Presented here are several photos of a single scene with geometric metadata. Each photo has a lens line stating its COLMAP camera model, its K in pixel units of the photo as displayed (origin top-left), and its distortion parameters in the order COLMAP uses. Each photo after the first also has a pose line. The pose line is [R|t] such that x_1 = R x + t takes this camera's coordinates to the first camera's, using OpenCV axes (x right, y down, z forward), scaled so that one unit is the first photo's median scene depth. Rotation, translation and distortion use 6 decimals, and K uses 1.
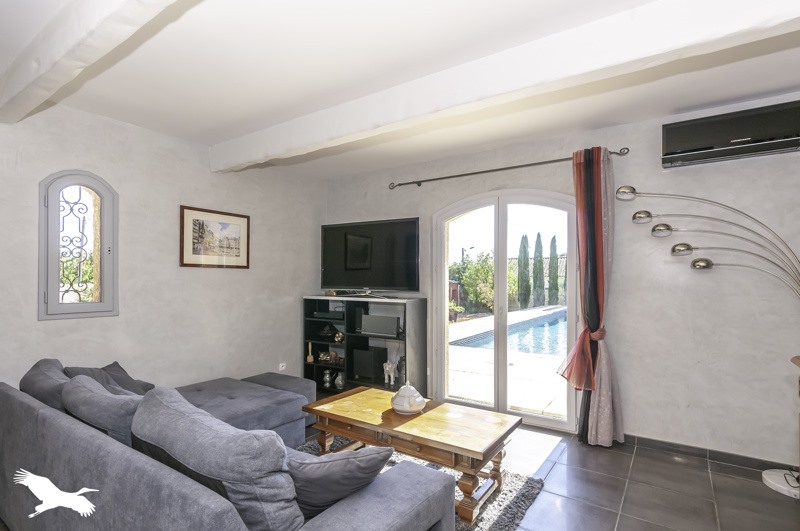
lens RADIAL K [[398.2, 0, 397.1], [0, 398.2, 277.9], [0, 0, 1]] dist [-0.001776, 0.000103]
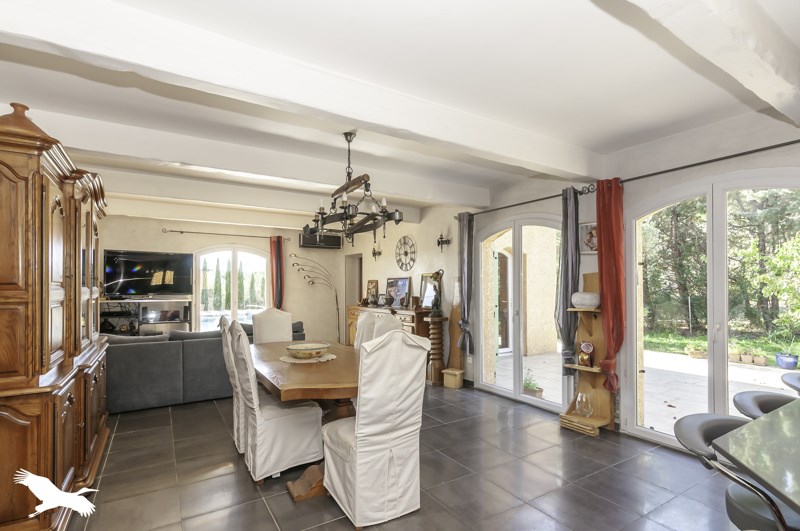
lens RADIAL K [[398.2, 0, 397.1], [0, 398.2, 277.9], [0, 0, 1]] dist [-0.001776, 0.000103]
pose [[0.401672, 0.015537, 0.915652, -1.465198], [-0.002079, 0.999869, -0.016054, -0.016244], [-0.915781, 0.004545, 0.401651, -0.700969]]
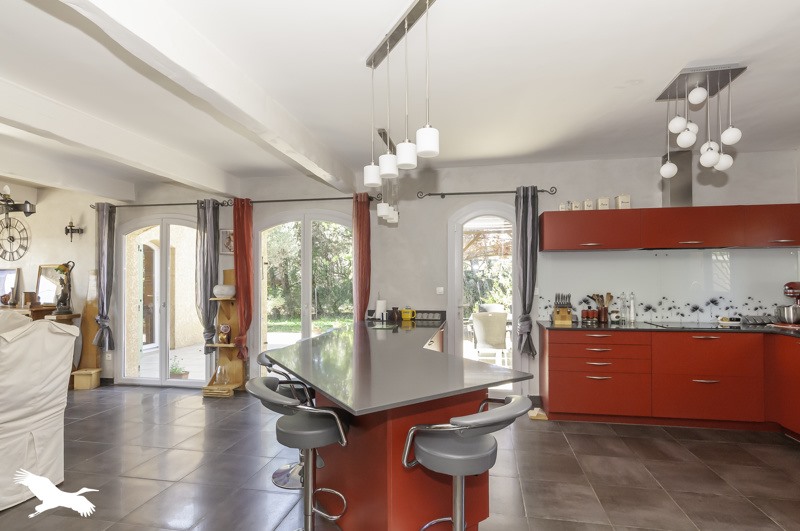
lens RADIAL K [[398.2, 0, 397.1], [0, 398.2, 277.9], [0, 0, 1]] dist [-0.001776, 0.000103]
pose [[-0.395846, 0.000108, 0.918317, -2.634095], [-0.005815, 0.999980, -0.002624, -0.027765], [-0.918298, -0.006379, -0.395838, -0.856830]]
